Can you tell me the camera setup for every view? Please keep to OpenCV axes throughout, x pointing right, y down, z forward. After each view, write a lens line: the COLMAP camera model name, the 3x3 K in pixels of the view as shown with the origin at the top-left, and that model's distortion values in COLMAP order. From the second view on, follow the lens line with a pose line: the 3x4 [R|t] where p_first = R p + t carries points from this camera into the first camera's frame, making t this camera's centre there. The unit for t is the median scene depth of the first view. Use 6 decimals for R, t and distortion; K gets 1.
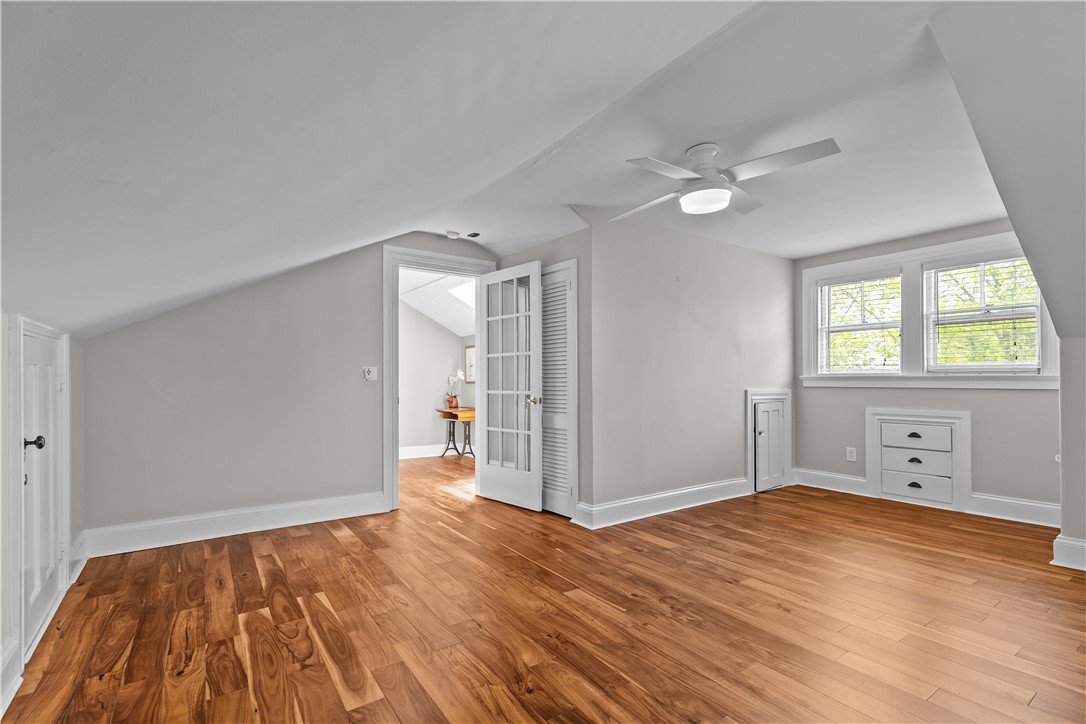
lens RADIAL K [[501.6, 0, 543.3], [0, 501.6, 381.8], [0, 0, 1]] dist [0.000091, 0.000013]
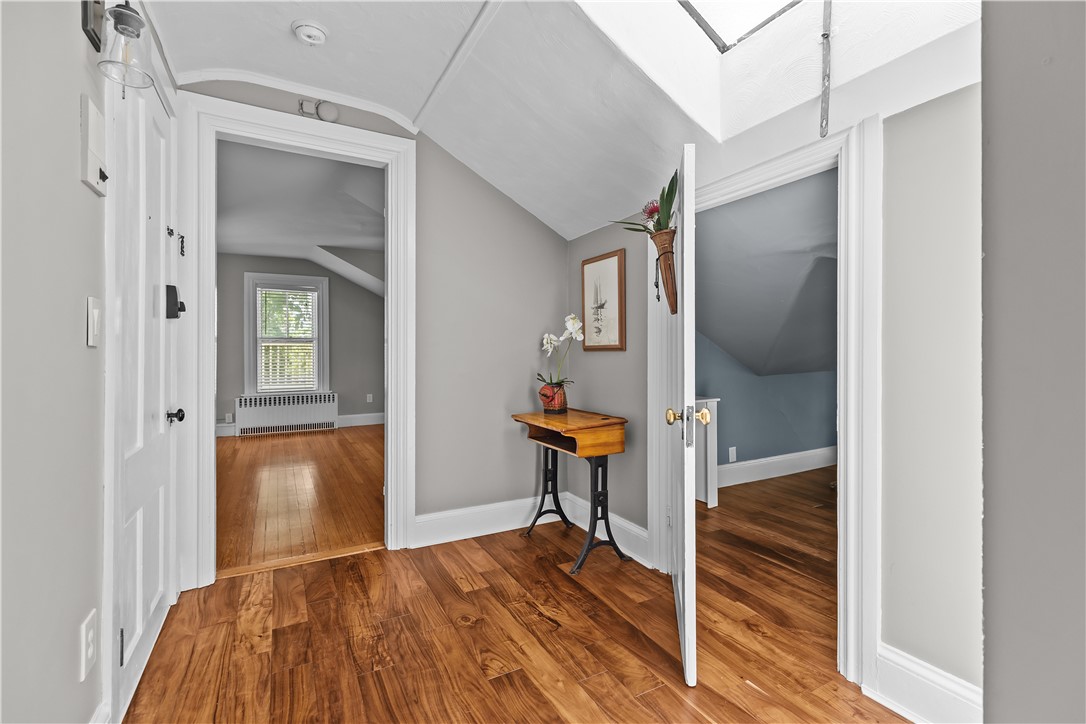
lens RADIAL K [[489.8, 0, 544.6], [0, 489.8, 353.3], [0, 0, 1]] dist [0.000155, -0.000017]
pose [[0.993924, 0.000814, -0.110064, -0.235095], [0.000293, 0.999950, 0.010041, 0.002511], [0.110066, -0.010012, 0.993874, 0.996587]]
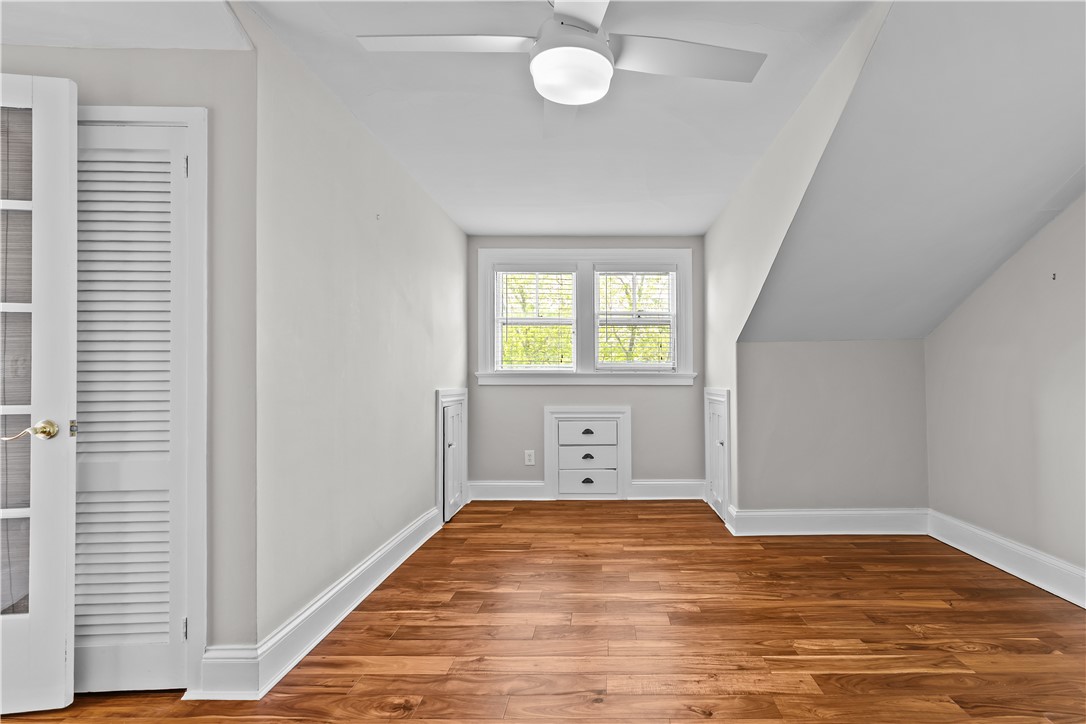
lens RADIAL K [[513.9, 0, 607.0], [0, 513.9, 372.1], [0, 0, 1]] dist [-0.000470, -0.000356]
pose [[0.567565, 0.008573, 0.823284, -0.092327], [0.001025, 0.999938, -0.011119, -0.002146], [-0.823328, 0.007155, 0.567521, 0.372576]]
